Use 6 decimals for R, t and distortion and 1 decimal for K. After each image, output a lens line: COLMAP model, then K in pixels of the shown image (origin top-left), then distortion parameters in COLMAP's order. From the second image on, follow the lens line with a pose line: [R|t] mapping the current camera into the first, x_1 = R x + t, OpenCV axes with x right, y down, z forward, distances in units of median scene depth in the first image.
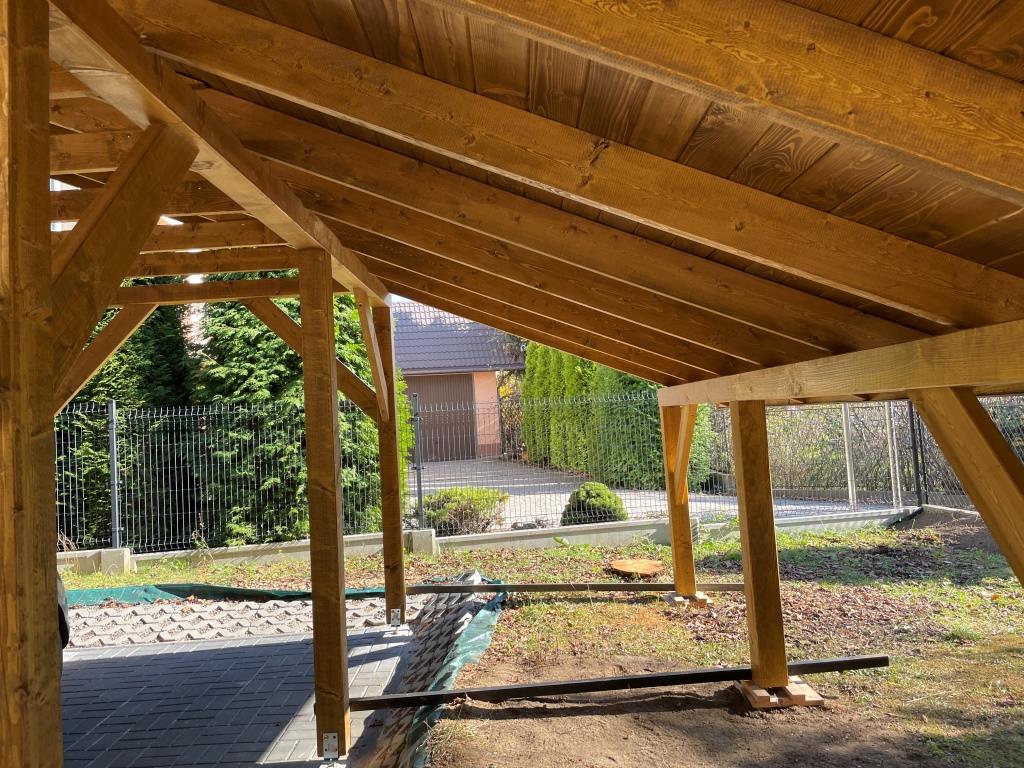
lens RADIAL K [[779.8, 0, 515.6], [0, 779.8, 382.5], [0, 0, 1]] dist [0.087452, -0.130090]
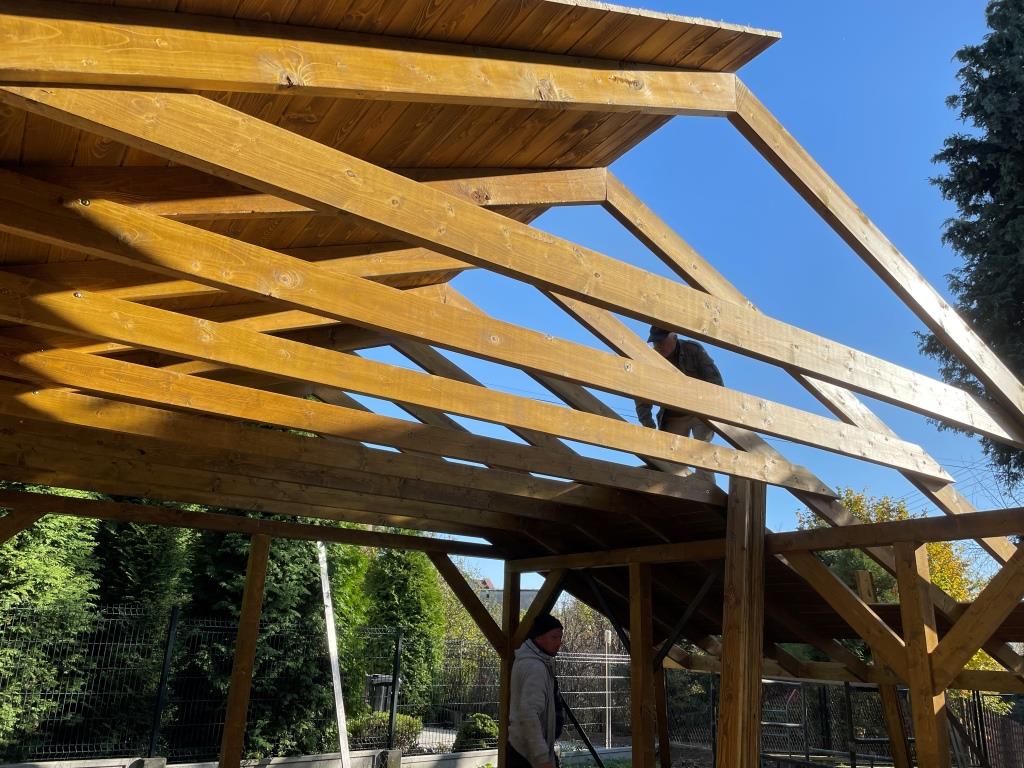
lens RADIAL K [[775.1, 0, 498.5], [0, 775.1, 390.7], [0, 0, 1]] dist [0.100071, -0.130128]
pose [[0.830434, 0.259958, 0.492749, -1.022083], [-0.116418, 0.945908, -0.302829, 0.025872], [-0.544818, 0.194115, 0.815778, -0.223182]]
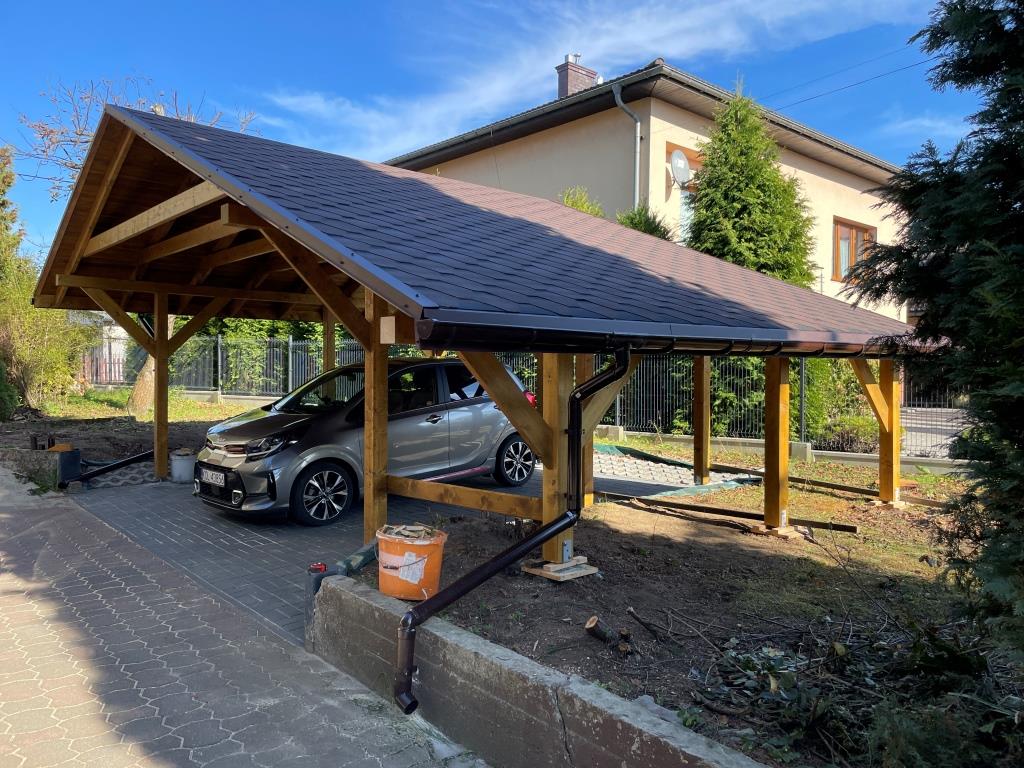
lens RADIAL K [[773.5, 0, 511.1], [0, 773.5, 376.6], [0, 0, 1]] dist [0.093886, -0.128143]
pose [[0.654956, 0.069672, -0.752448, 0.784594], [-0.007812, 0.996312, 0.085453, -0.044881], [0.755626, -0.050090, 0.653085, -0.322166]]
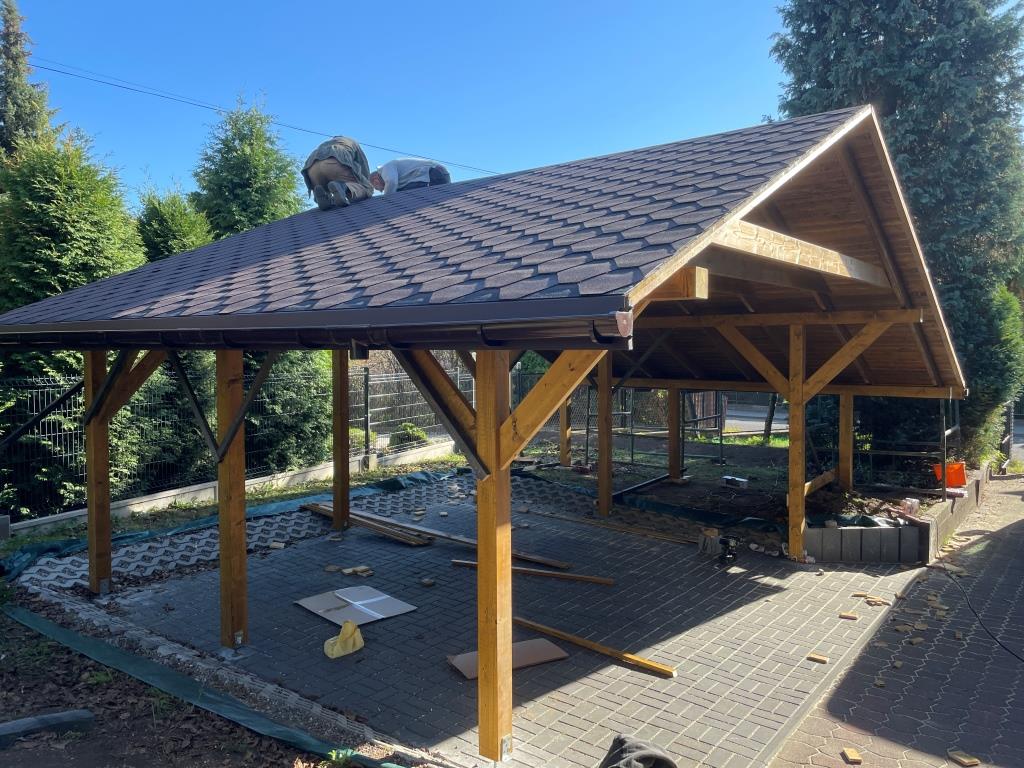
lens RADIAL K [[773.5, 0, 511.1], [0, 773.5, 376.6], [0, 0, 1]] dist [0.093886, -0.128143]
pose [[0.600467, 0.024593, 0.799271, -1.718465], [-0.066854, 0.997572, 0.019531, -0.022621], [-0.796850, -0.065163, 0.600653, -0.204925]]
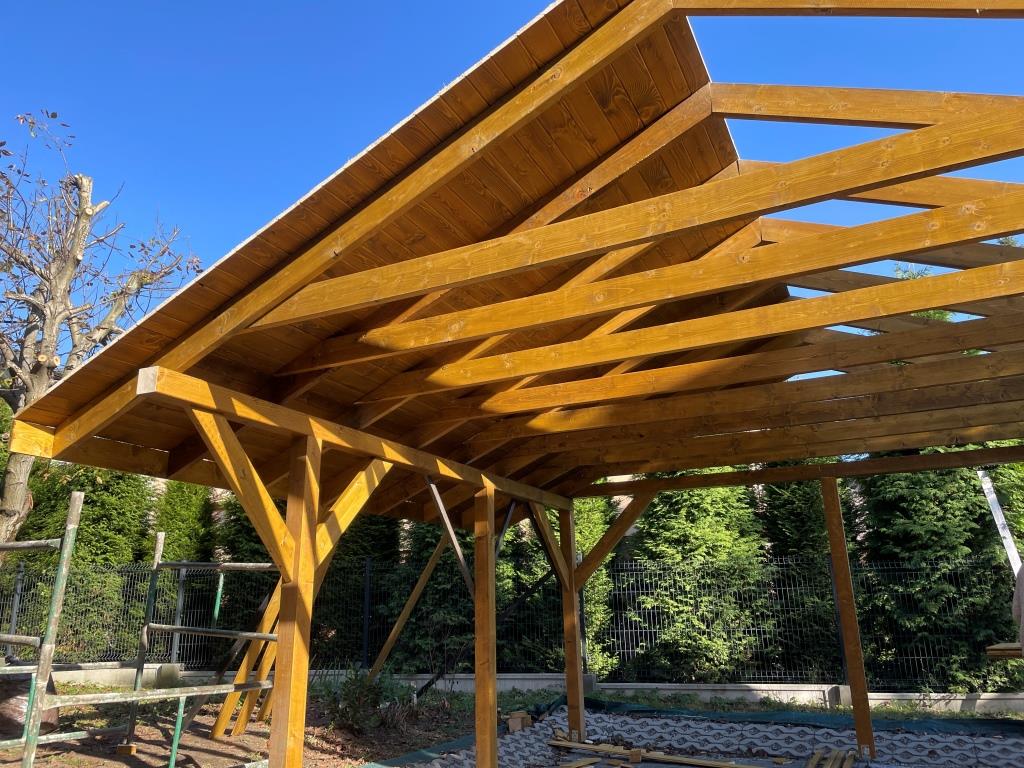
lens RADIAL K [[767.7, 0, 501.6], [0, 767.7, 387.3], [0, 0, 1]] dist [0.087041, -0.113707]
pose [[0.891626, -0.084600, -0.444799, -0.555350], [-0.015282, 0.976206, -0.216304, 0.054853], [0.452515, 0.199660, 0.869118, -0.401807]]
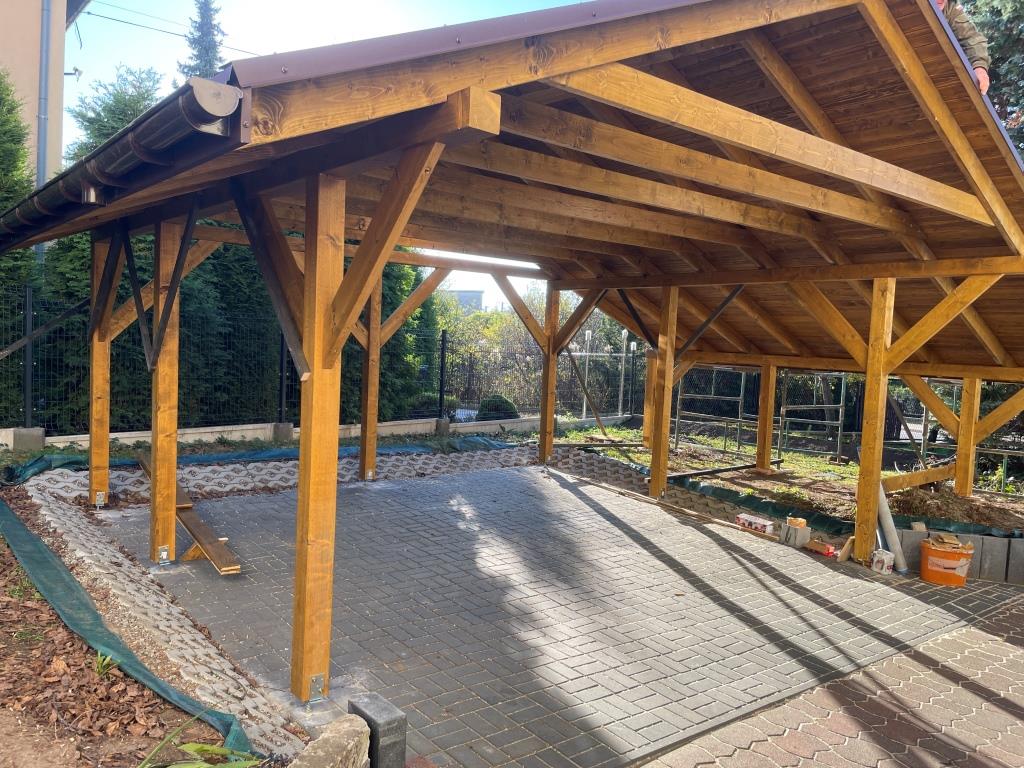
lens RADIAL K [[775.1, 0, 498.5], [0, 775.1, 390.7], [0, 0, 1]] dist [0.100071, -0.130128]
pose [[0.776672, 0.054640, 0.627531, -1.424667], [-0.118692, 0.991080, 0.060607, 0.042609], [-0.618622, -0.121555, 0.776229, -0.342253]]
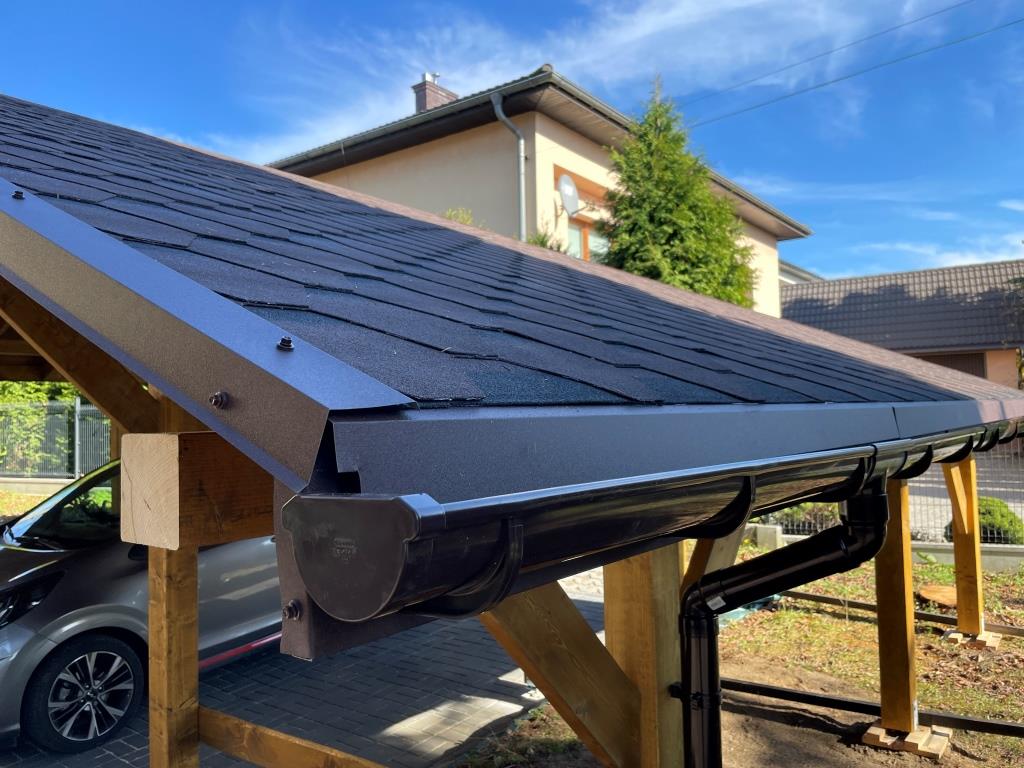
lens RADIAL K [[779.8, 0, 515.6], [0, 779.8, 382.5], [0, 0, 1]] dist [0.087452, -0.130090]
pose [[0.794872, 0.015356, -0.606583, 0.355532], [0.005978, 0.999433, 0.033134, -0.054435], [0.606747, -0.029963, 0.794330, -0.038322]]
